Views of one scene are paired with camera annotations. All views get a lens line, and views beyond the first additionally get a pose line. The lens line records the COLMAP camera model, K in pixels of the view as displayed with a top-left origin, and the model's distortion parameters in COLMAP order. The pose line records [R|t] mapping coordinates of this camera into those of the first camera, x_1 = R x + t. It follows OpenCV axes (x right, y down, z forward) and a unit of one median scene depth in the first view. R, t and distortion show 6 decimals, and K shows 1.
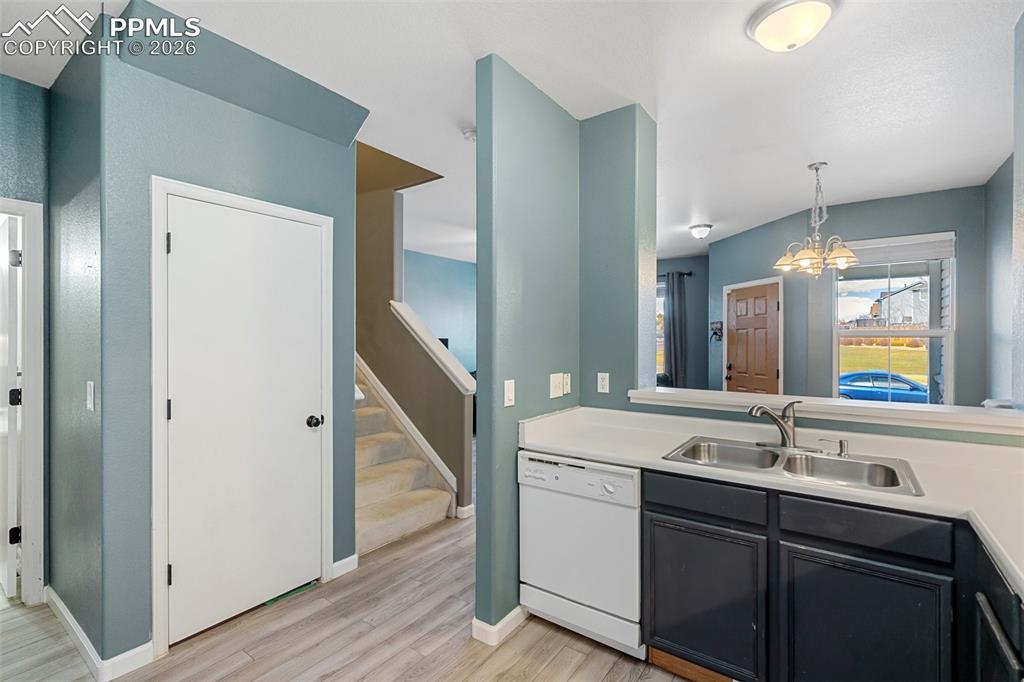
lens RADIAL K [[470.5, 0, 507.8], [0, 470.5, 340.5], [0, 0, 1]] dist [-0.005448, 0.002221]
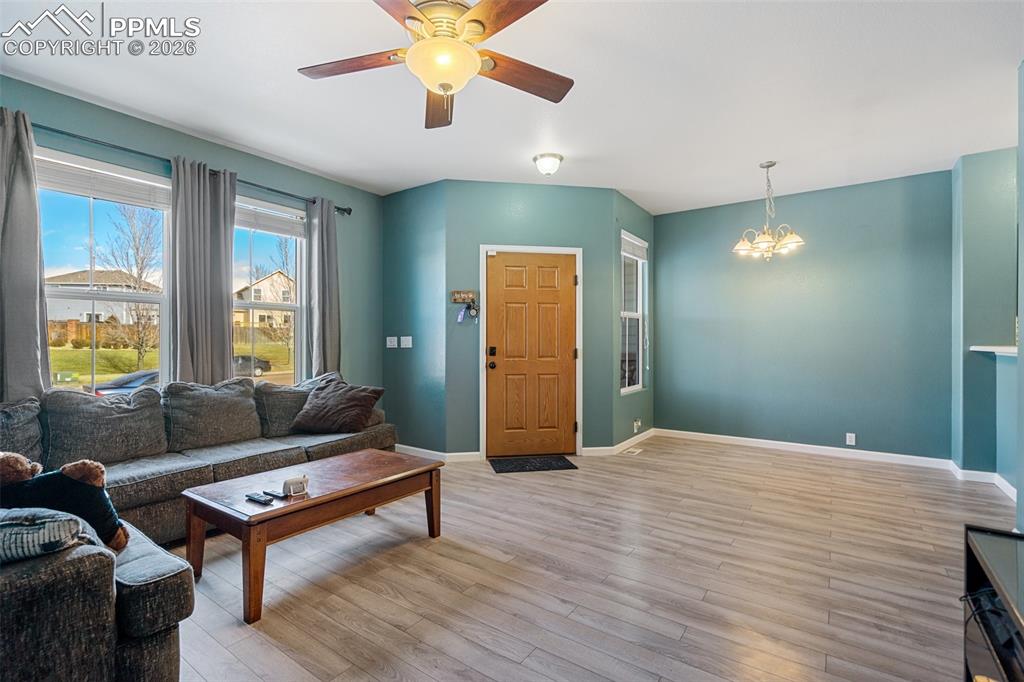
lens RADIAL K [[470.5, 0, 503.9], [0, 470.5, 346.0], [0, 0, 1]] dist [-0.005448, 0.002221]
pose [[-0.003166, -0.011092, 0.999933, -0.290699], [0.003808, 0.999931, 0.011104, 0.038058], [-0.999988, 0.003843, -0.003123, 0.961323]]
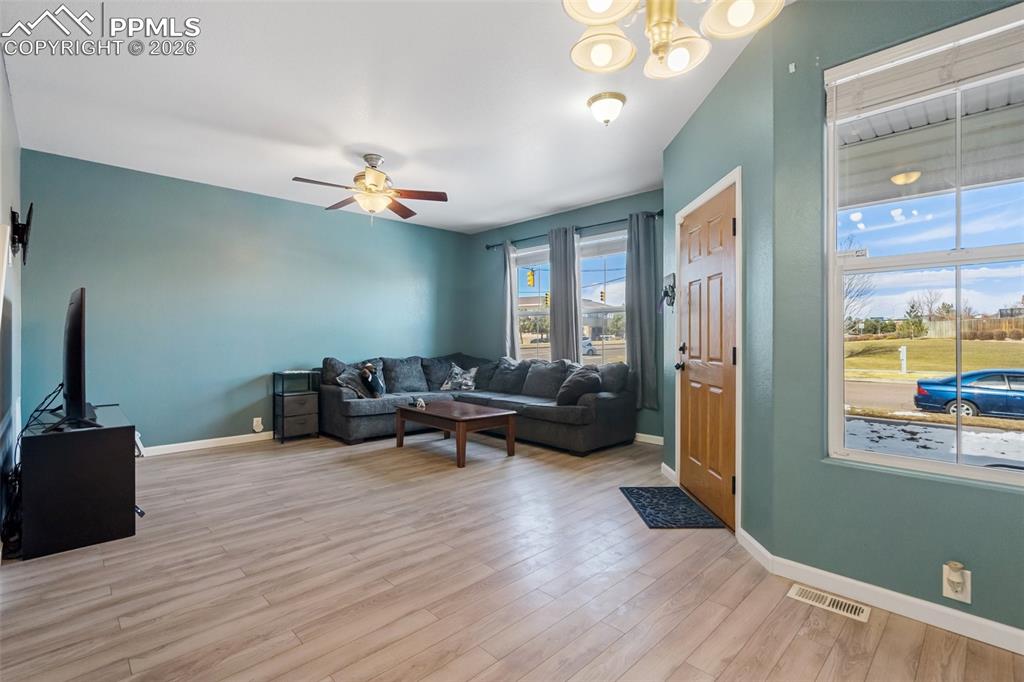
lens RADIAL K [[470.5, 0, 508.8], [0, 470.5, 339.1], [0, 0, 1]] dist [-0.005448, 0.002221]
pose [[0.984673, -0.002739, -0.174390, 0.352097], [0.002920, 0.999995, 0.000783, 0.042725], [0.174387, -0.001281, 0.984676, 0.371011]]
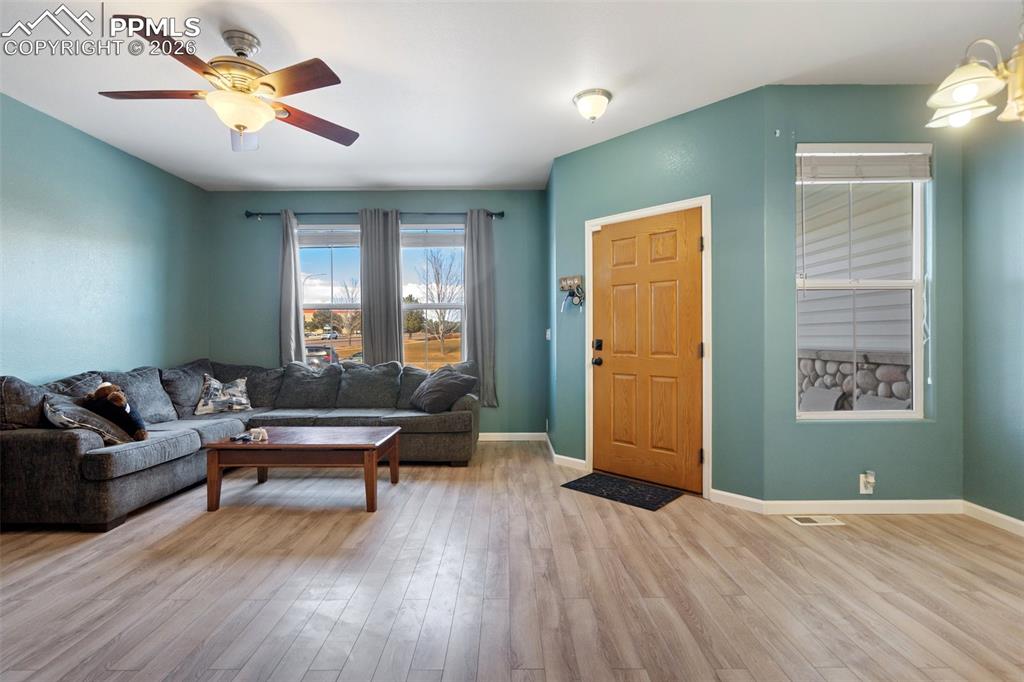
lens RADIAL K [[470.5, 0, 503.8], [0, 470.5, 339.1], [0, 0, 1]] dist [-0.005448, 0.002221]
pose [[0.812023, -0.010262, 0.583535, -0.011841], [0.007880, 0.999947, 0.006620, 0.041896], [-0.583572, -0.000777, 0.812061, 0.537738]]
